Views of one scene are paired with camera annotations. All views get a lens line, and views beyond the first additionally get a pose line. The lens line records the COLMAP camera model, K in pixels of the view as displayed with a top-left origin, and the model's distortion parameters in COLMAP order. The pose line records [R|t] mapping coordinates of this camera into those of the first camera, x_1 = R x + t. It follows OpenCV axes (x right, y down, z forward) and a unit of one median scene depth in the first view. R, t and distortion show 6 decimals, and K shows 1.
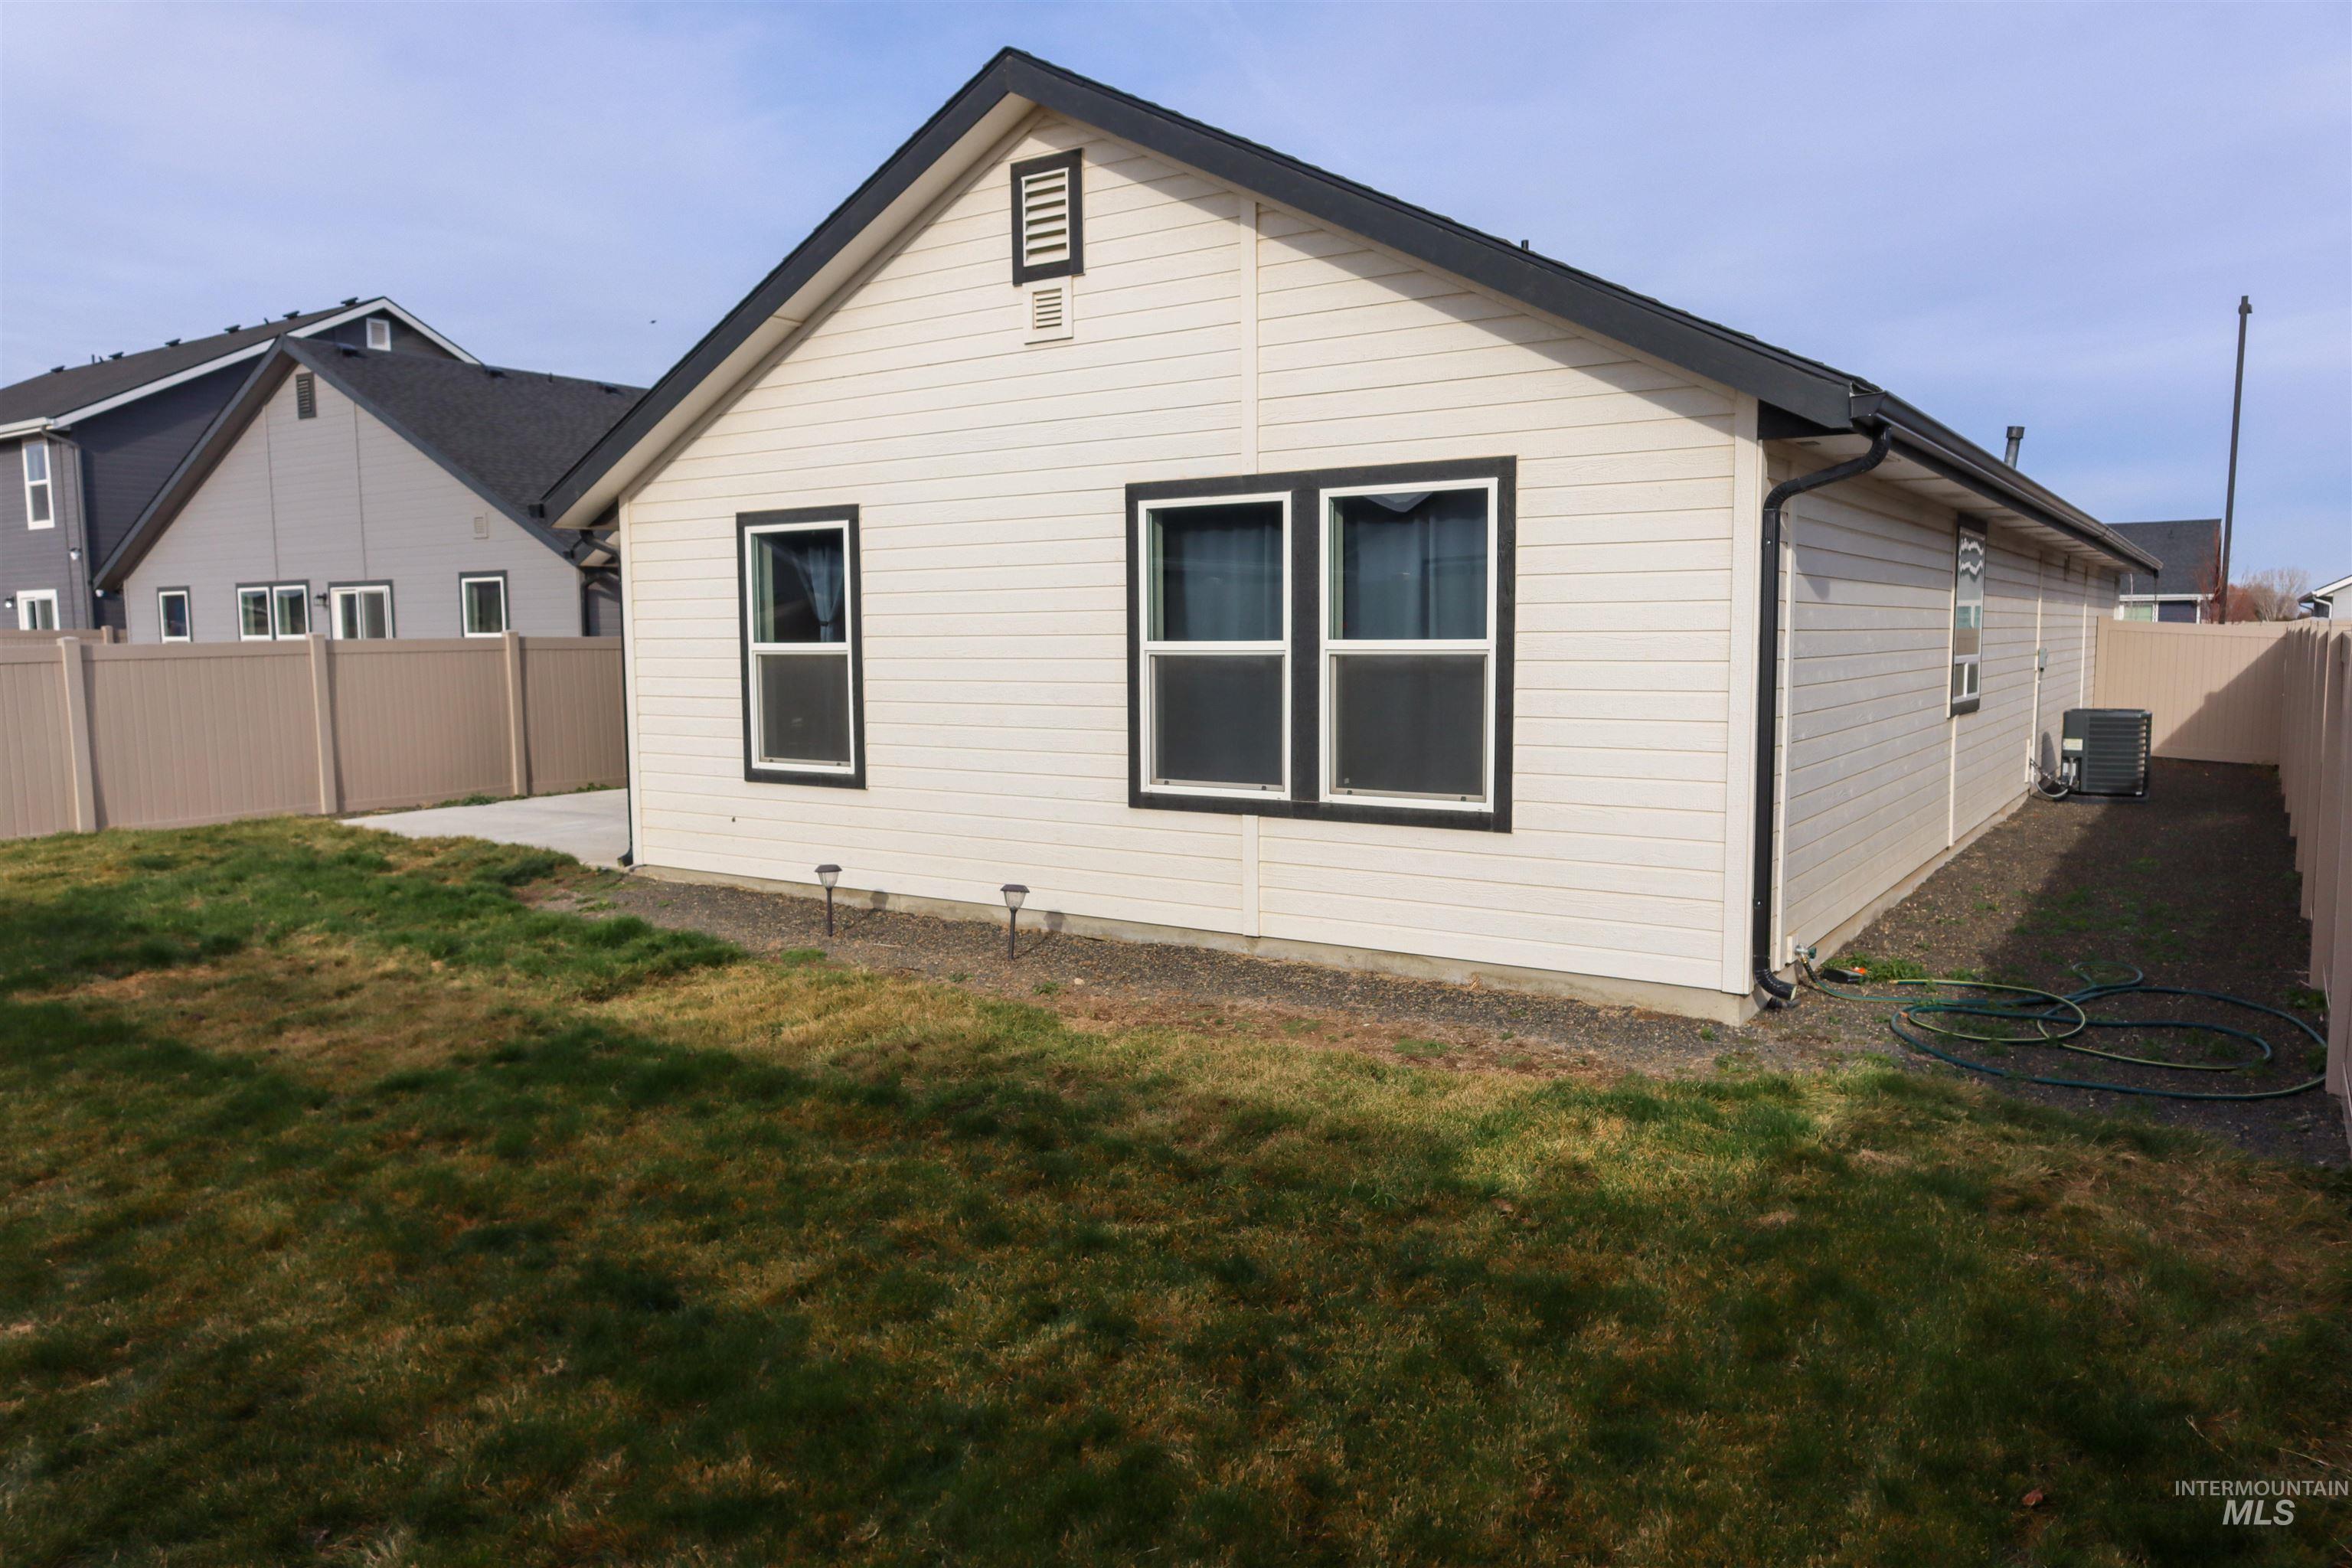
lens RADIAL K [[1587.6, 0, 1169.3], [0, 1587.6, 791.3], [0, 0, 1]] dist [-0.008980, 0.009039]
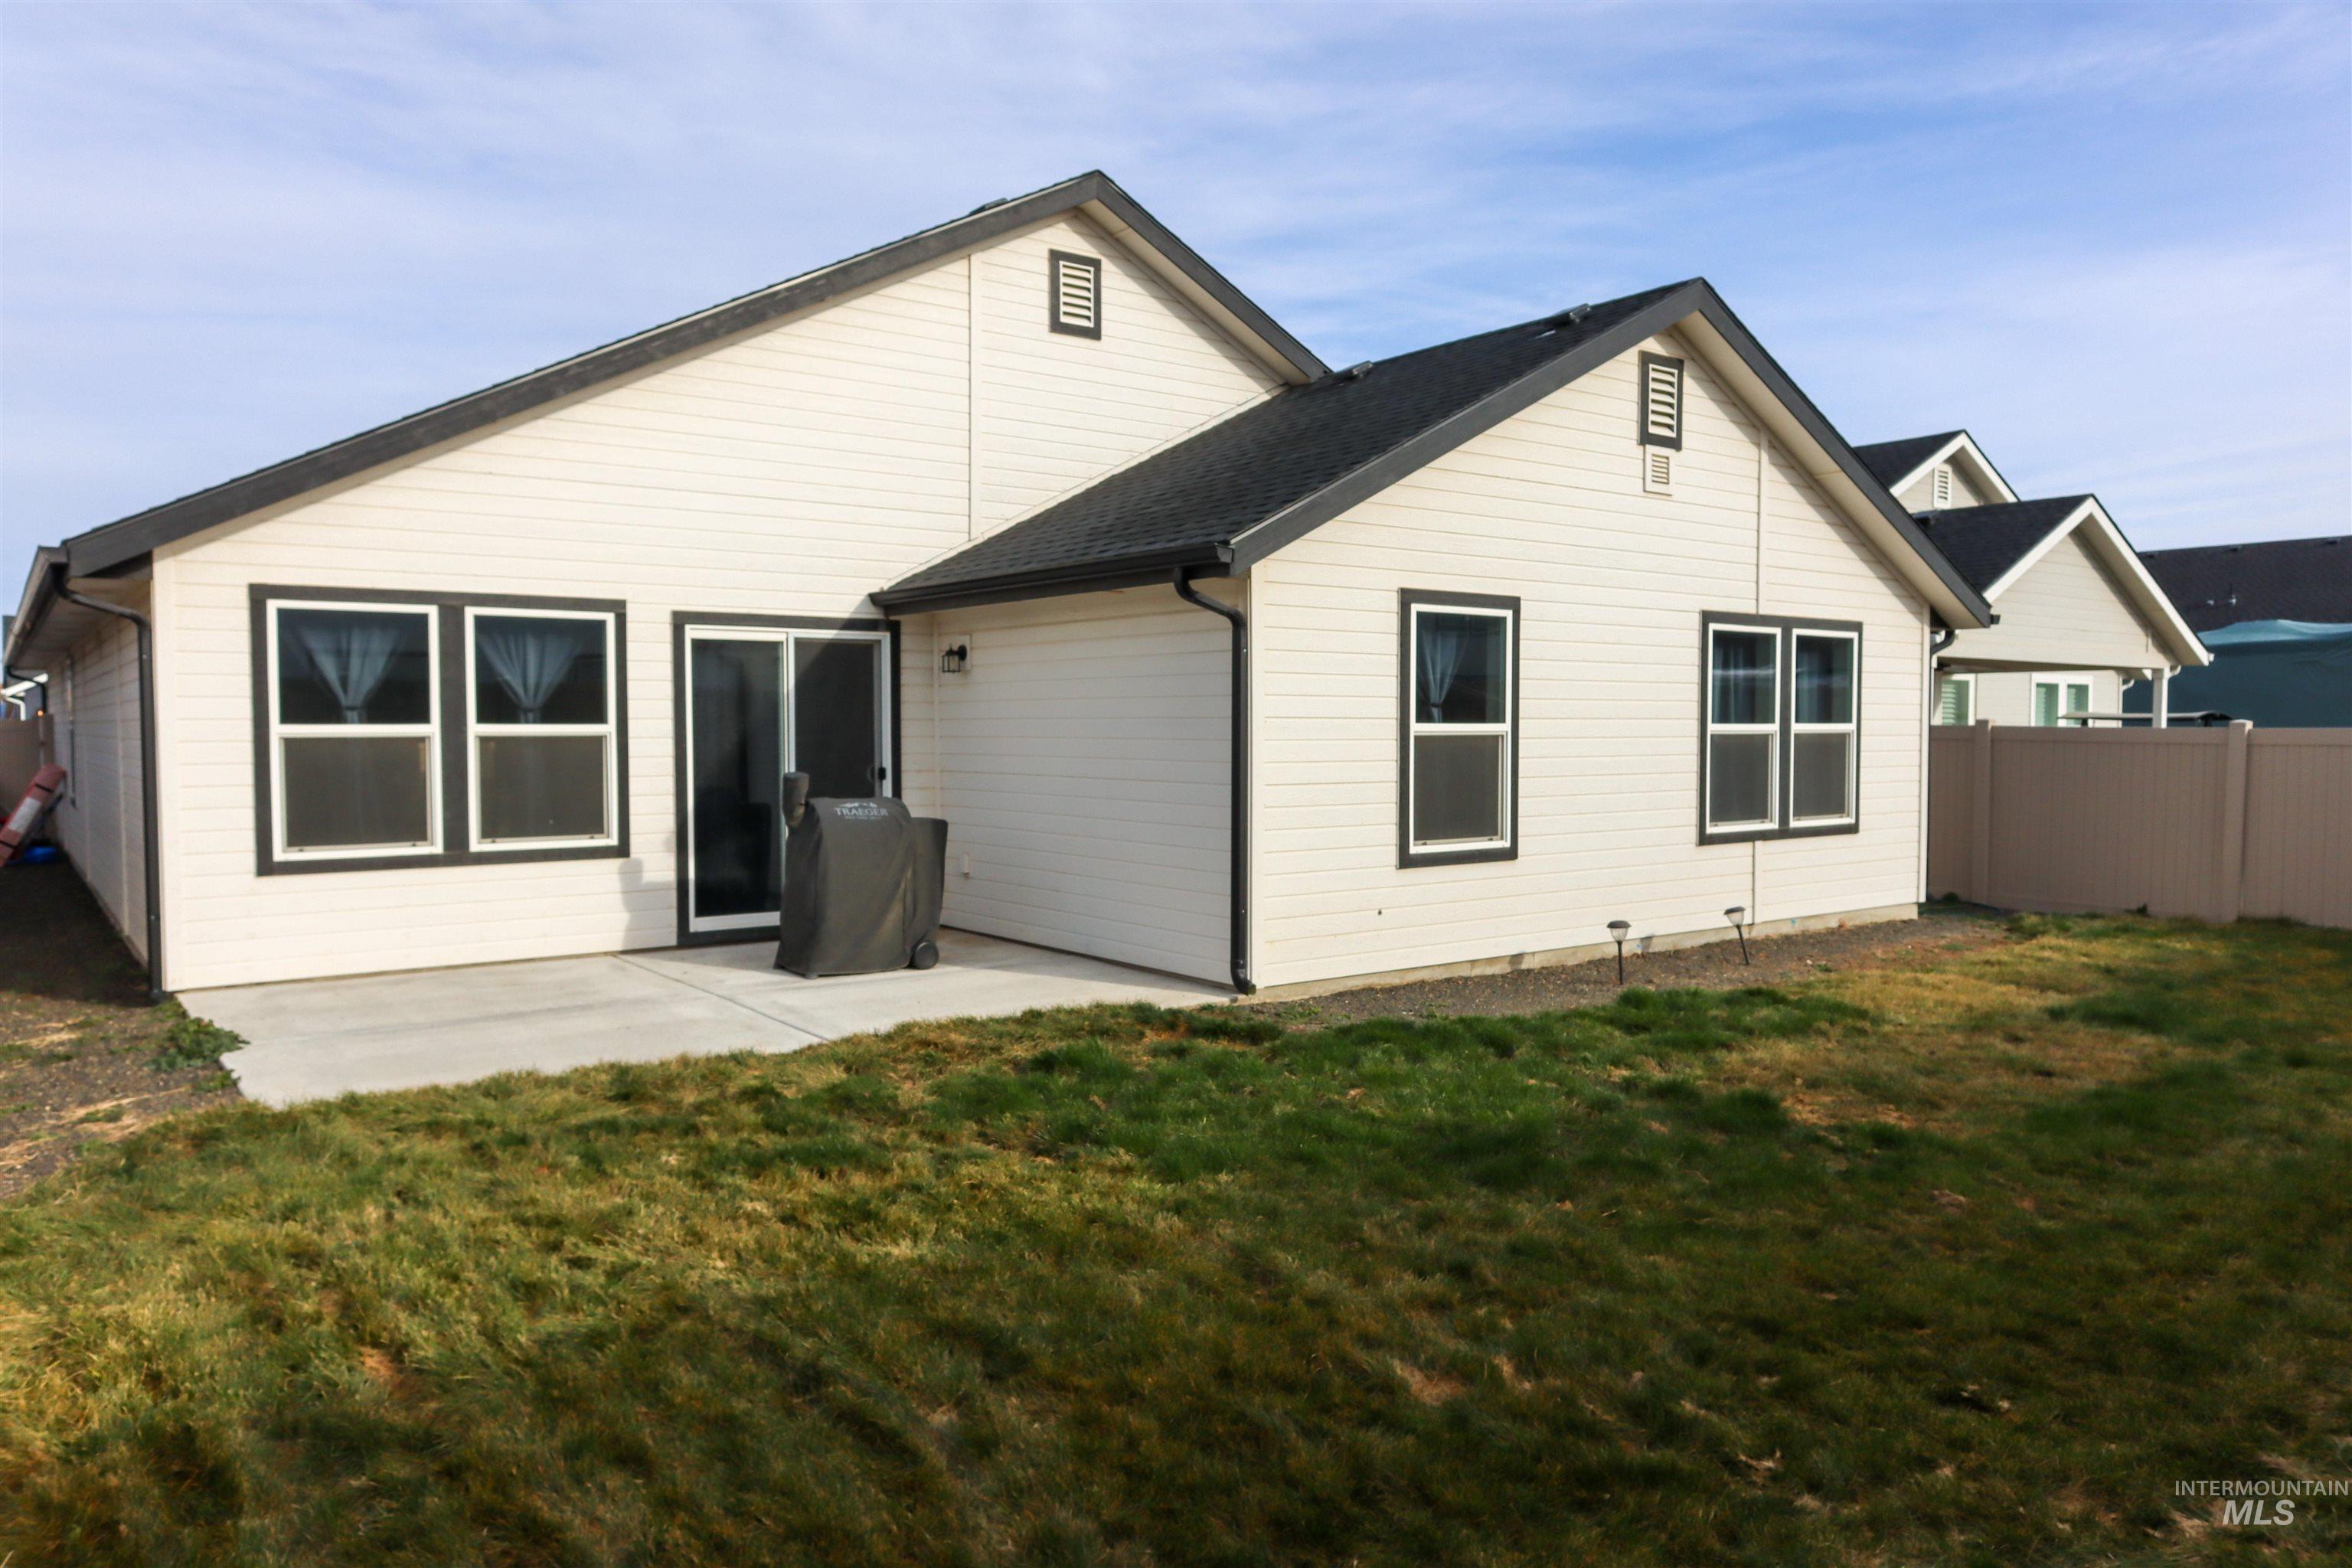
lens RADIAL K [[1587.6, 0, 1168.8], [0, 1587.6, 779.3], [0, 0, 1]] dist [-0.008980, 0.009039]
pose [[0.324073, -0.027538, 0.945631, -1.360538], [0.088576, 0.996069, -0.001348, -0.079423], [-0.941876, 0.084197, 0.325239, 0.919183]]
